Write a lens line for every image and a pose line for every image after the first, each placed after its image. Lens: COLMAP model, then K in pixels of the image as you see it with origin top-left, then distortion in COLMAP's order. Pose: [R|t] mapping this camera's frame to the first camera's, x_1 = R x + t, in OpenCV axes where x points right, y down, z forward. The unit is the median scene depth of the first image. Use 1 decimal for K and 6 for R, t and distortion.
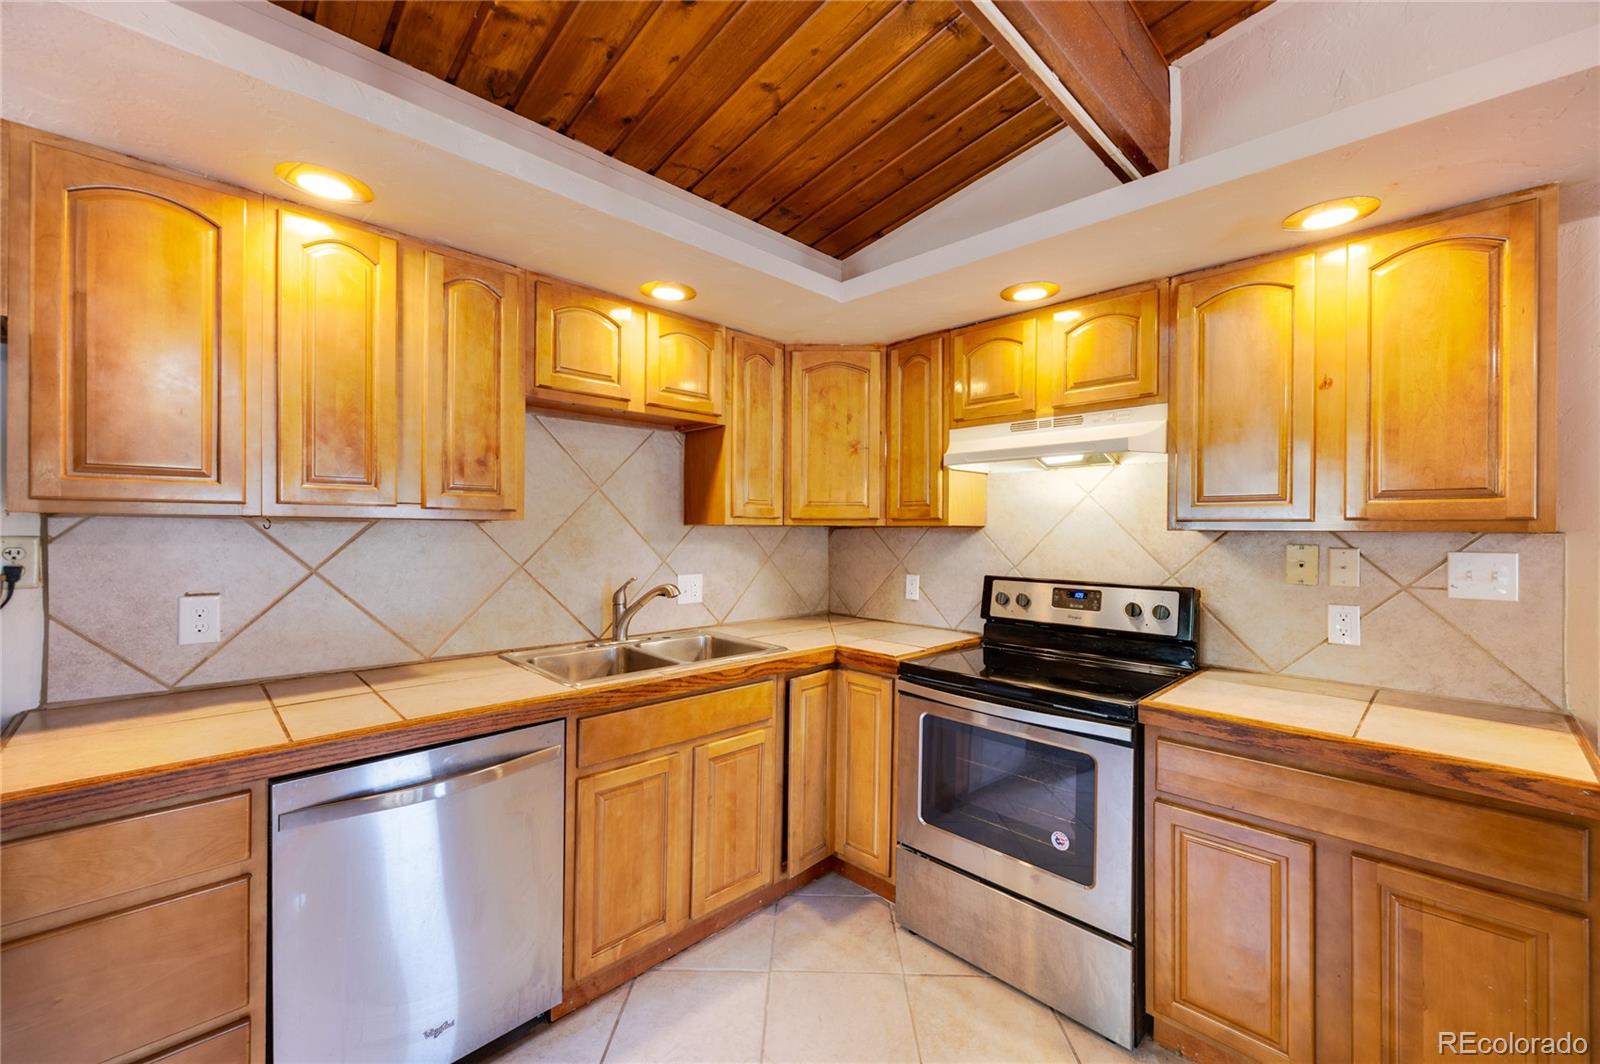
lens RADIAL K [[641.1, 0, 803.0], [0, 641.1, 531.6], [0, 0, 1]] dist [0.001419, 0.000286]
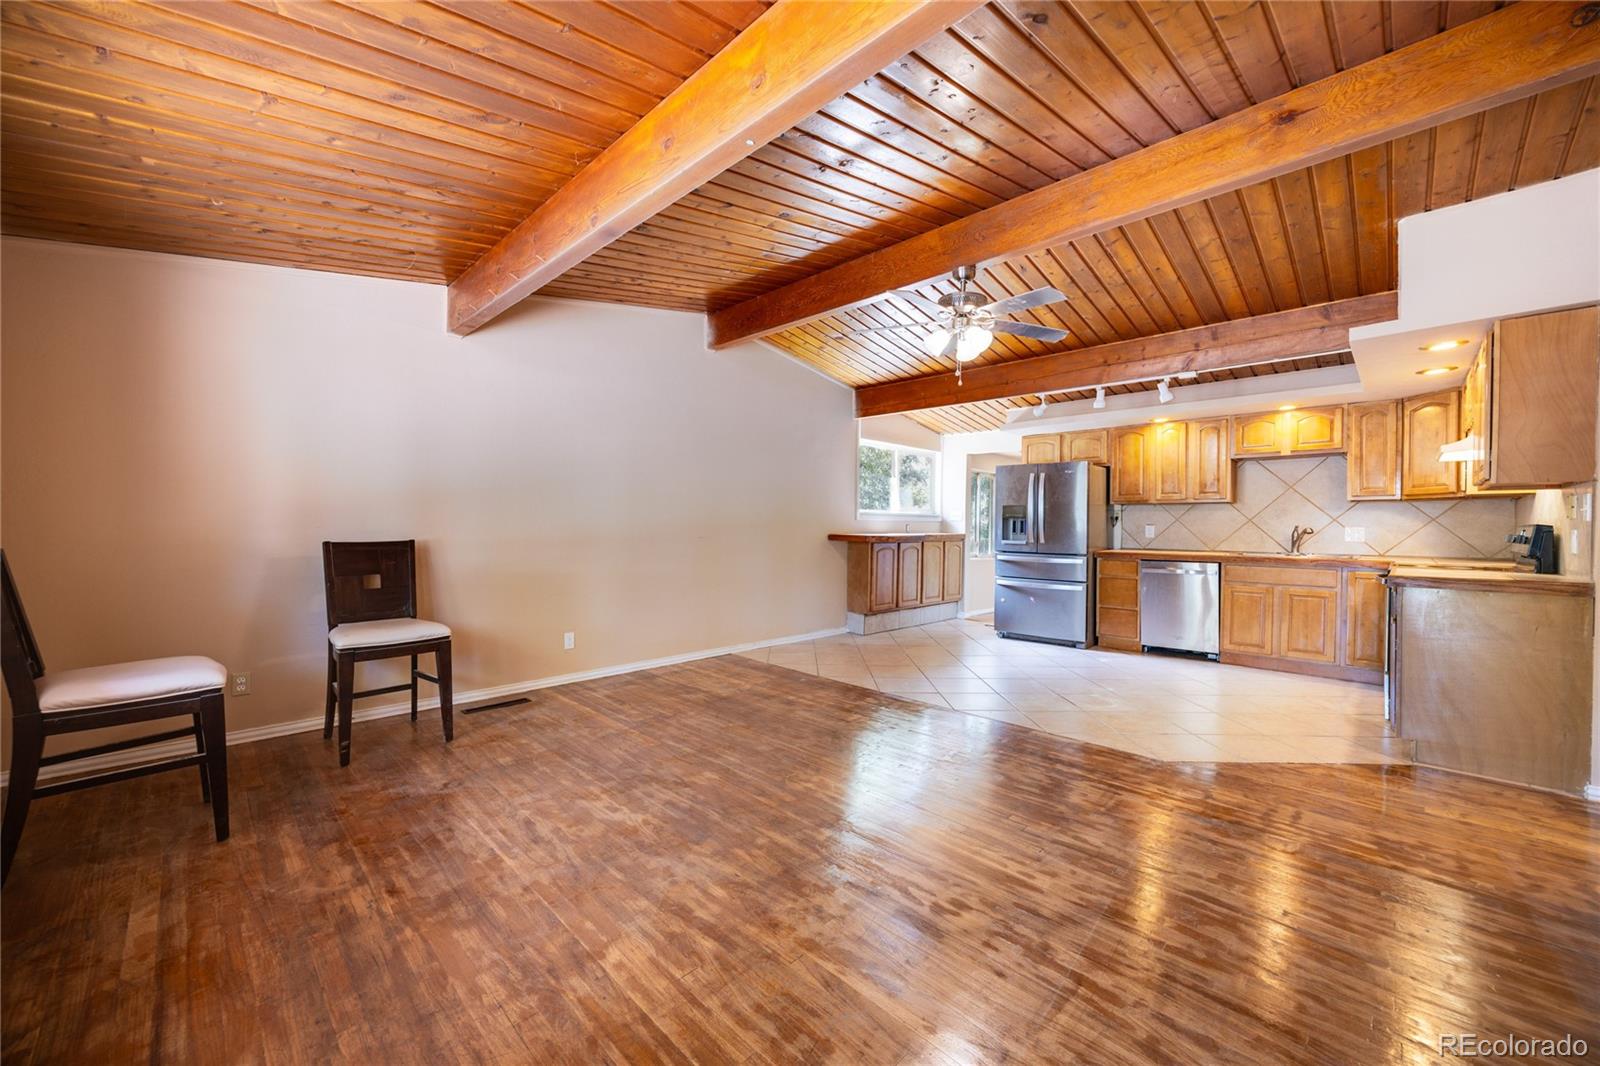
lens RADIAL K [[608.5, 0, 799.8], [0, 608.5, 533.8], [0, 0, 1]] dist [-0.003204, -0.000098]
pose [[0.011559, 0.005965, -0.999915, 2.036020], [-0.007803, 0.999952, 0.005875, 0.111891], [0.999903, 0.007735, 0.011605, -0.868159]]
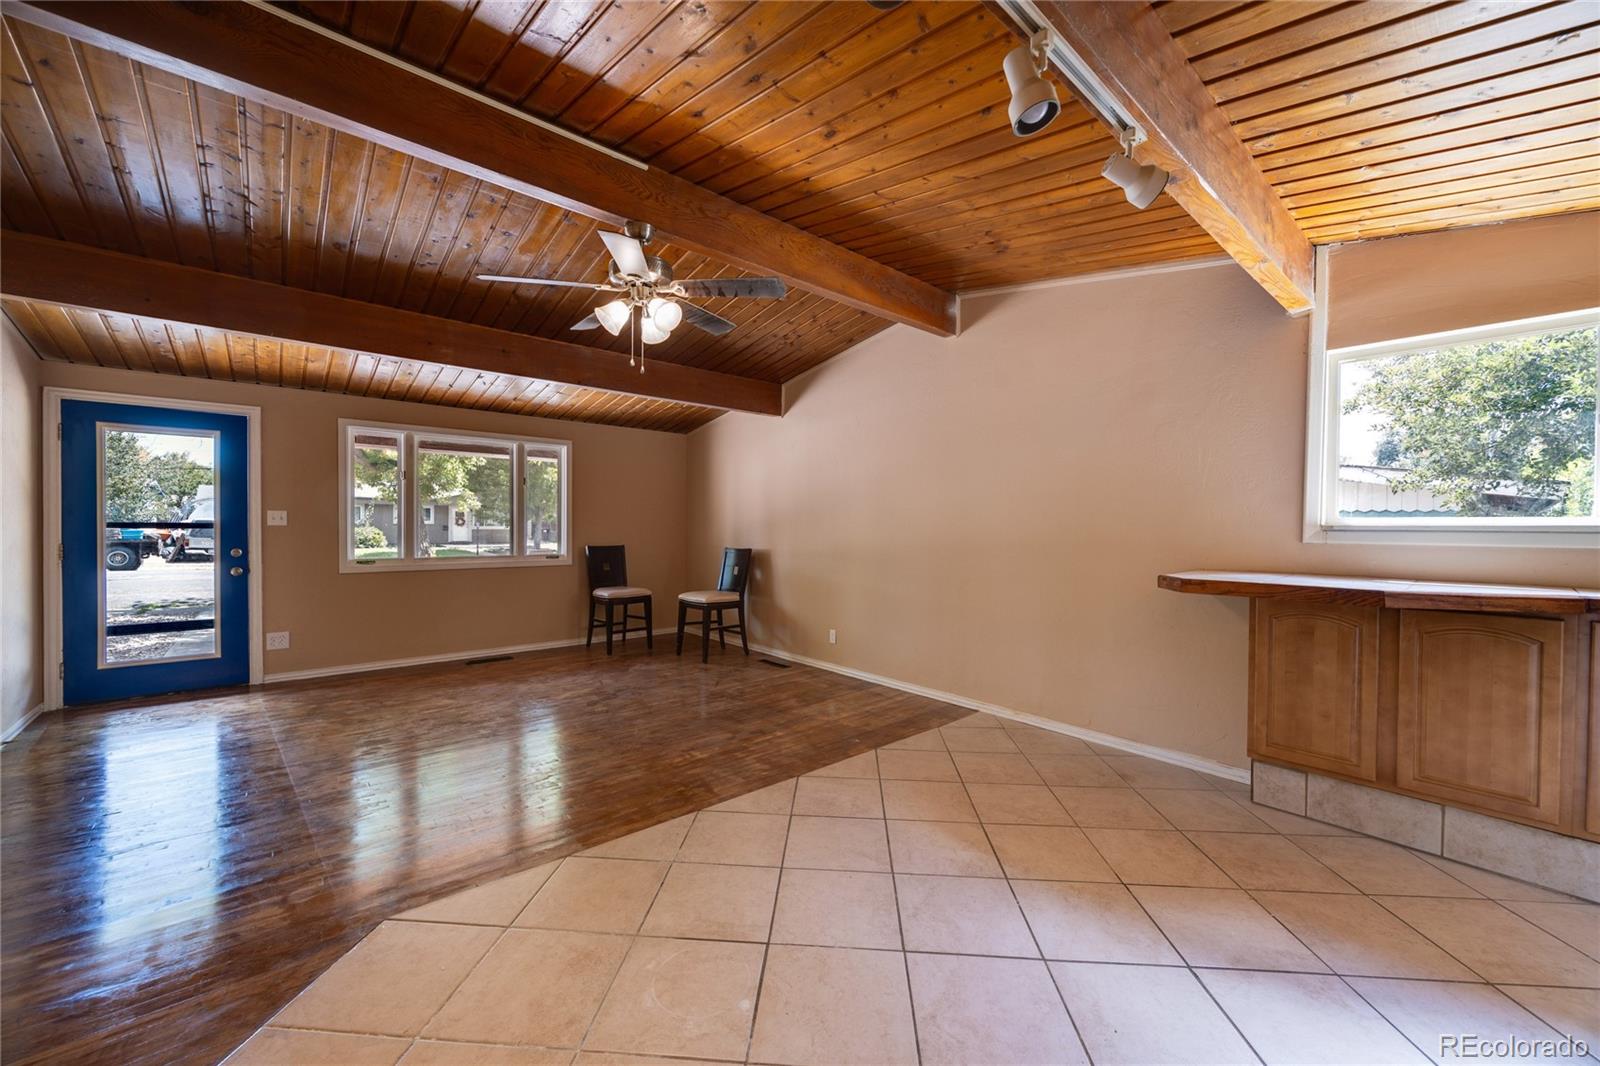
lens RADIAL K [[608.5, 0, 798.3], [0, 608.5, 532.6], [0, 0, 1]] dist [-0.003204, -0.000098]
pose [[-0.997264, -0.015960, 0.072184, 0.037840], [-0.015148, 0.999816, 0.011784, 0.044678], [-0.072359, 0.010658, -0.997322, 0.791256]]
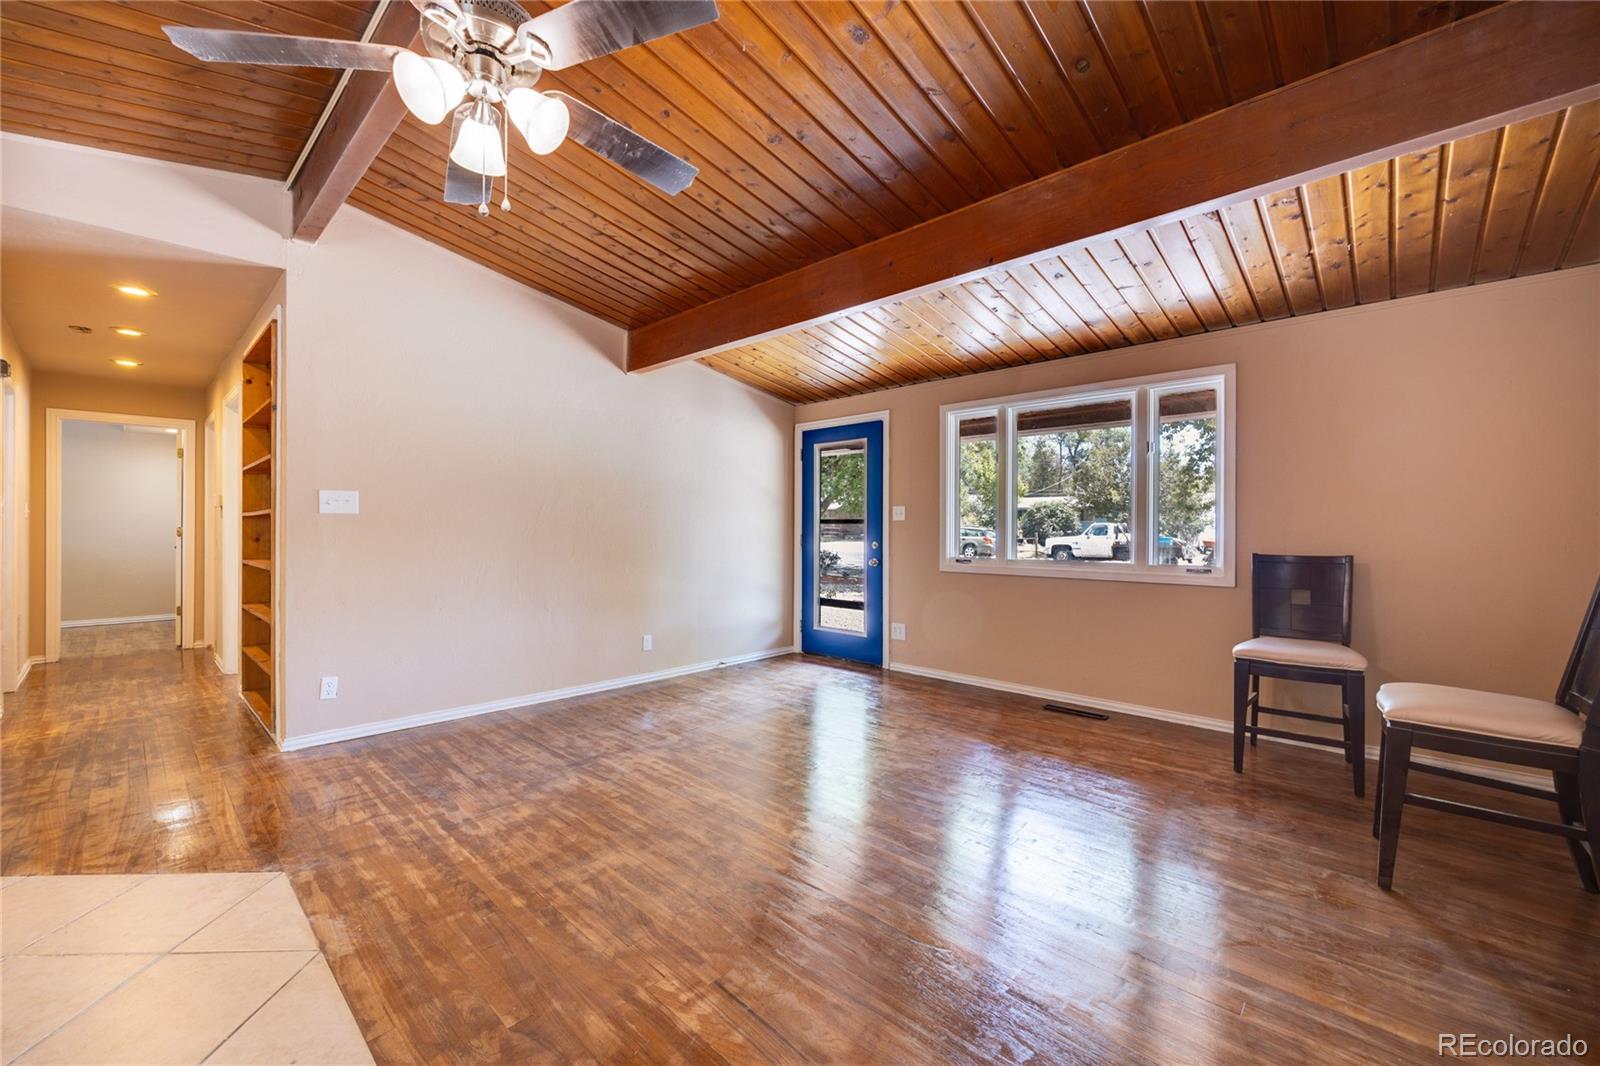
lens RADIAL K [[641.1, 0, 798.5], [0, 641.1, 534.4], [0, 0, 1]] dist [0.001419, 0.000286]
pose [[-0.037674, -0.018173, 0.999125, -0.307868], [-0.008725, 0.999803, 0.017856, 0.085534], [-0.999252, -0.008044, -0.037825, -0.776120]]
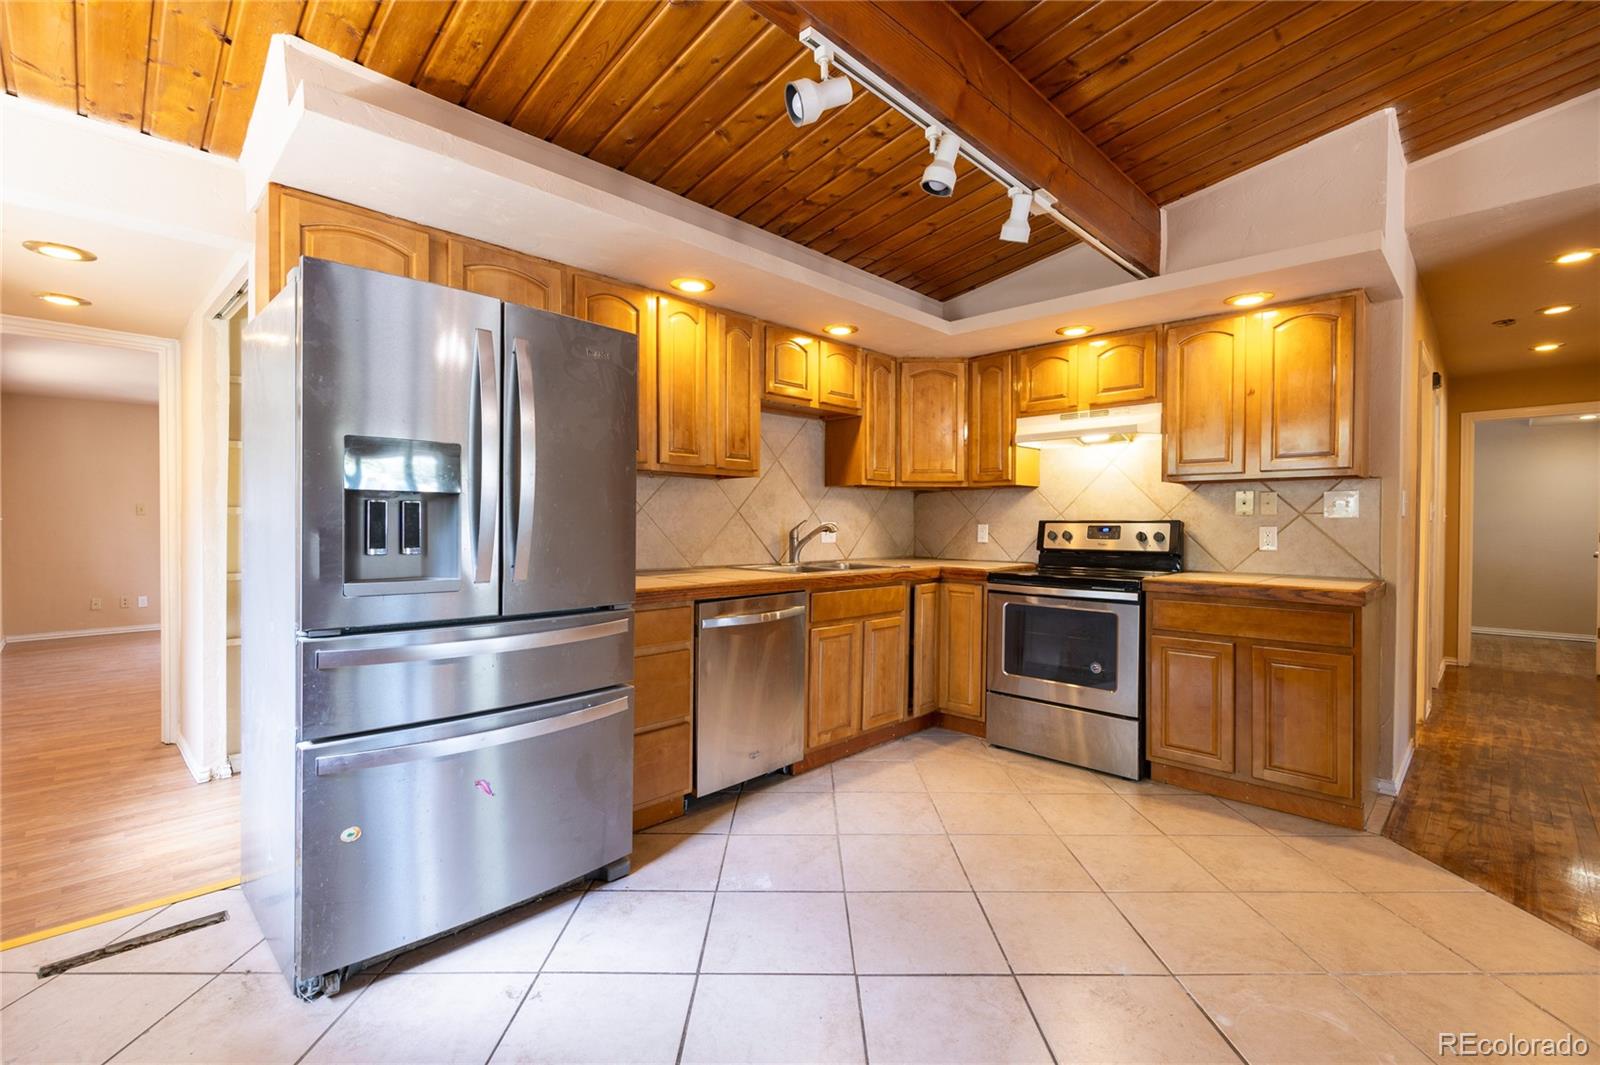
lens RADIAL K [[699.4, 0, 802.1], [0, 699.4, 531.7], [0, 0, 1]] dist [-0.000482, -0.000395]
pose [[0.999941, -0.004470, 0.009911, -0.310094], [0.004362, 0.999932, 0.010855, 0.088557], [-0.009959, -0.010812, 0.999892, -0.658260]]
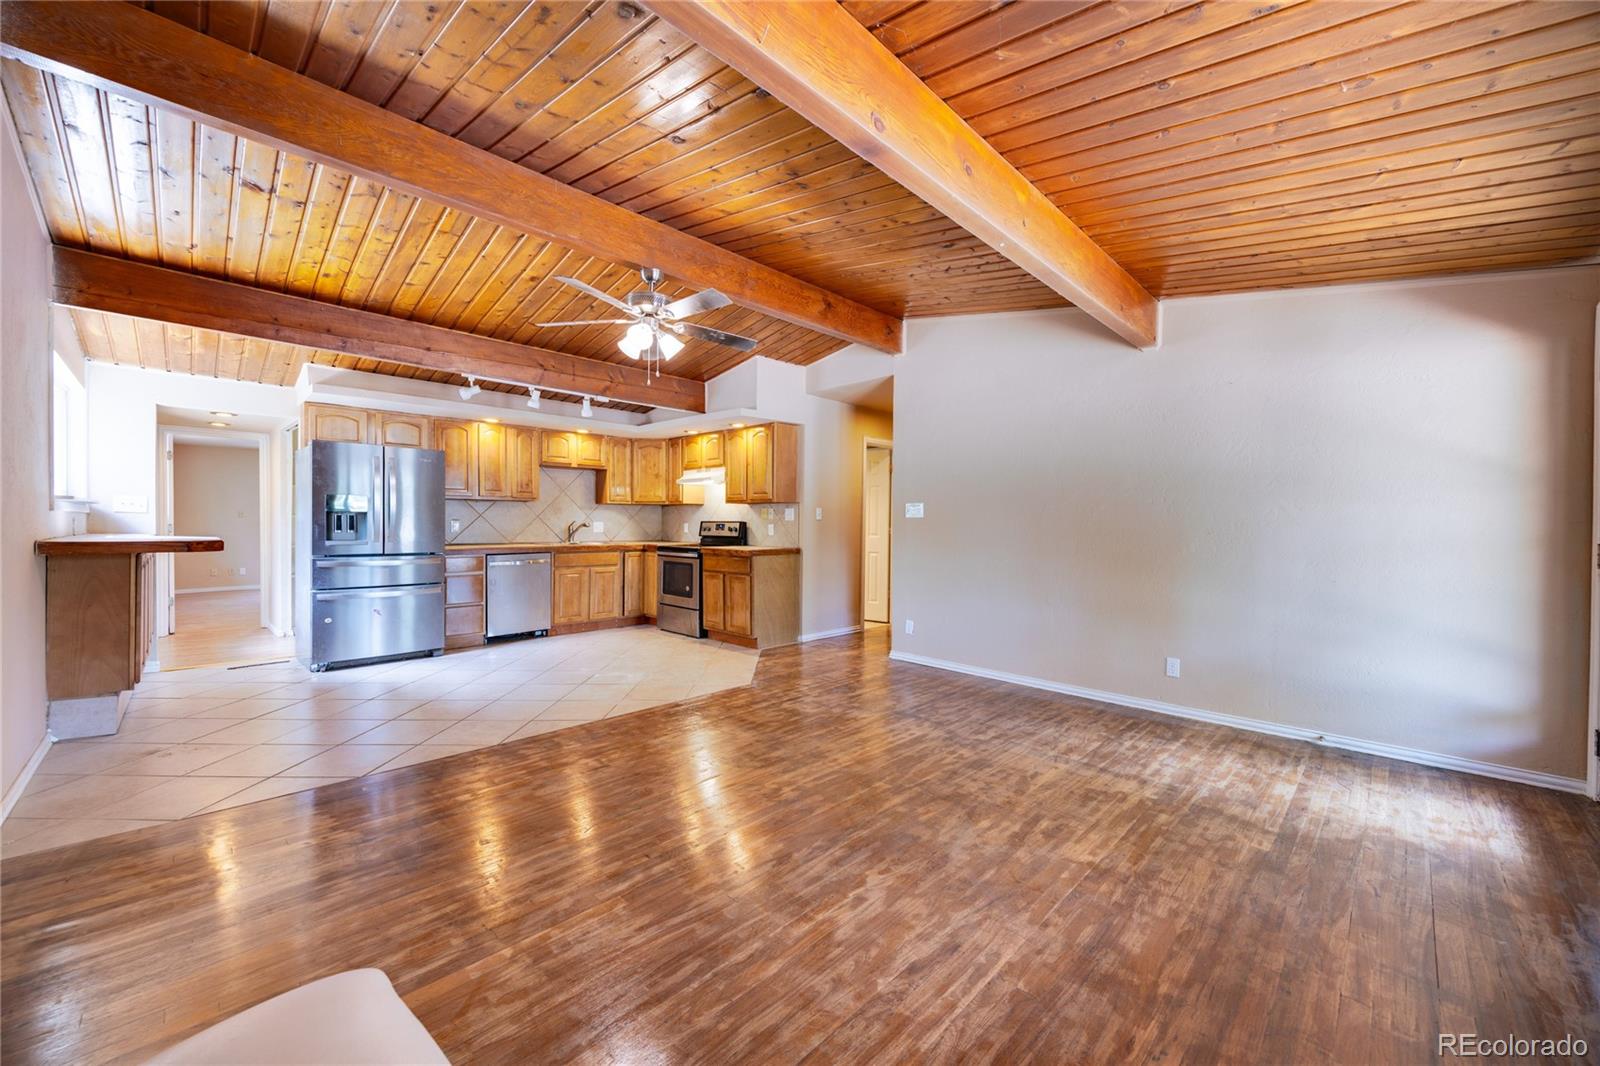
lens RADIAL K [[608.5, 0, 804.7], [0, 608.5, 533.9], [0, 0, 1]] dist [-0.003204, -0.000098]
pose [[0.999895, -0.002389, 0.014311, 0.840030], [0.002137, 0.999843, 0.017577, 0.093148], [-0.014350, -0.017544, 0.999743, -2.034656]]
